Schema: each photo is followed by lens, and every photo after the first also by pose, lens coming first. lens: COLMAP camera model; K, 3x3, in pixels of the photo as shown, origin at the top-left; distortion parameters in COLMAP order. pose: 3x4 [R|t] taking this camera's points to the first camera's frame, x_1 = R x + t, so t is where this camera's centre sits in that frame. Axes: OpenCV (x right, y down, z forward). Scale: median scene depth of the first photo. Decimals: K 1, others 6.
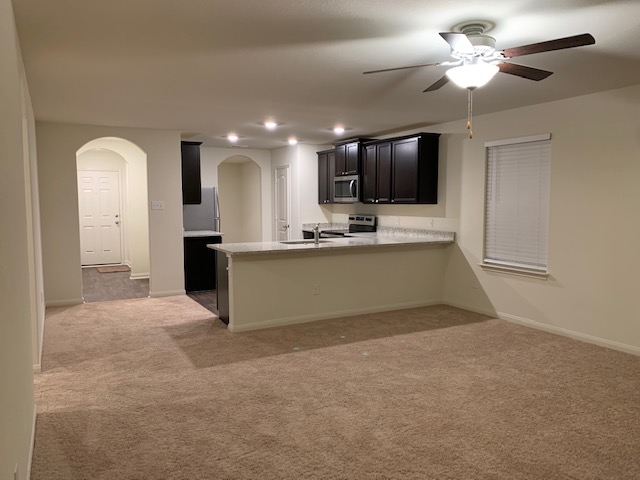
lens RADIAL K [[456.4, 0, 320.0], [0, 456.4, 240.0], [0, 0, 1]] dist [-0.000432, -0.000772]
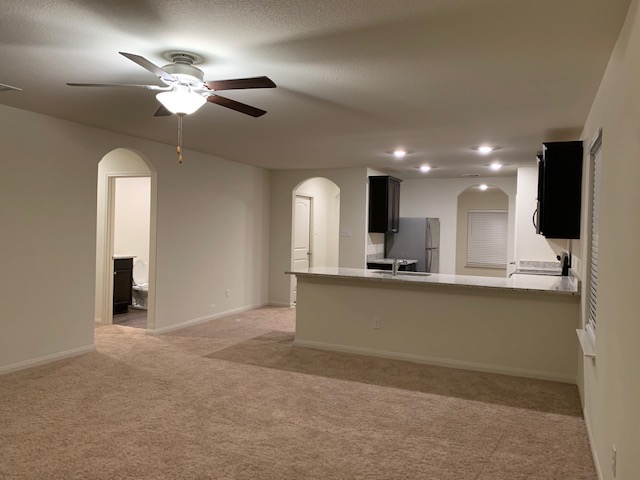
lens RADIAL K [[456.4, 0, 320.0], [0, 456.4, 240.0], [0, 0, 1]] dist [-0.000432, -0.000772]
pose [[0.643622, 0.036008, -0.764496, 0.443411], [-0.091520, 0.995346, -0.030168, -0.016504], [0.759852, 0.089383, 0.643923, 0.200111]]
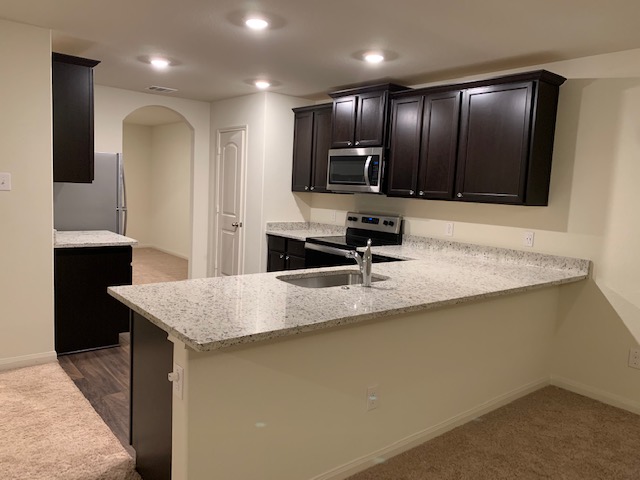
lens RADIAL K [[481.6, 0, 320.0], [0, 481.6, 240.0], [0, 0, 1]] dist [-0.012372, -0.003268]
pose [[0.980974, 0.031004, 0.191649, -0.109750], [-0.036319, 0.999045, 0.024280, -0.036461], [-0.190713, -0.030779, 0.981163, 0.412795]]
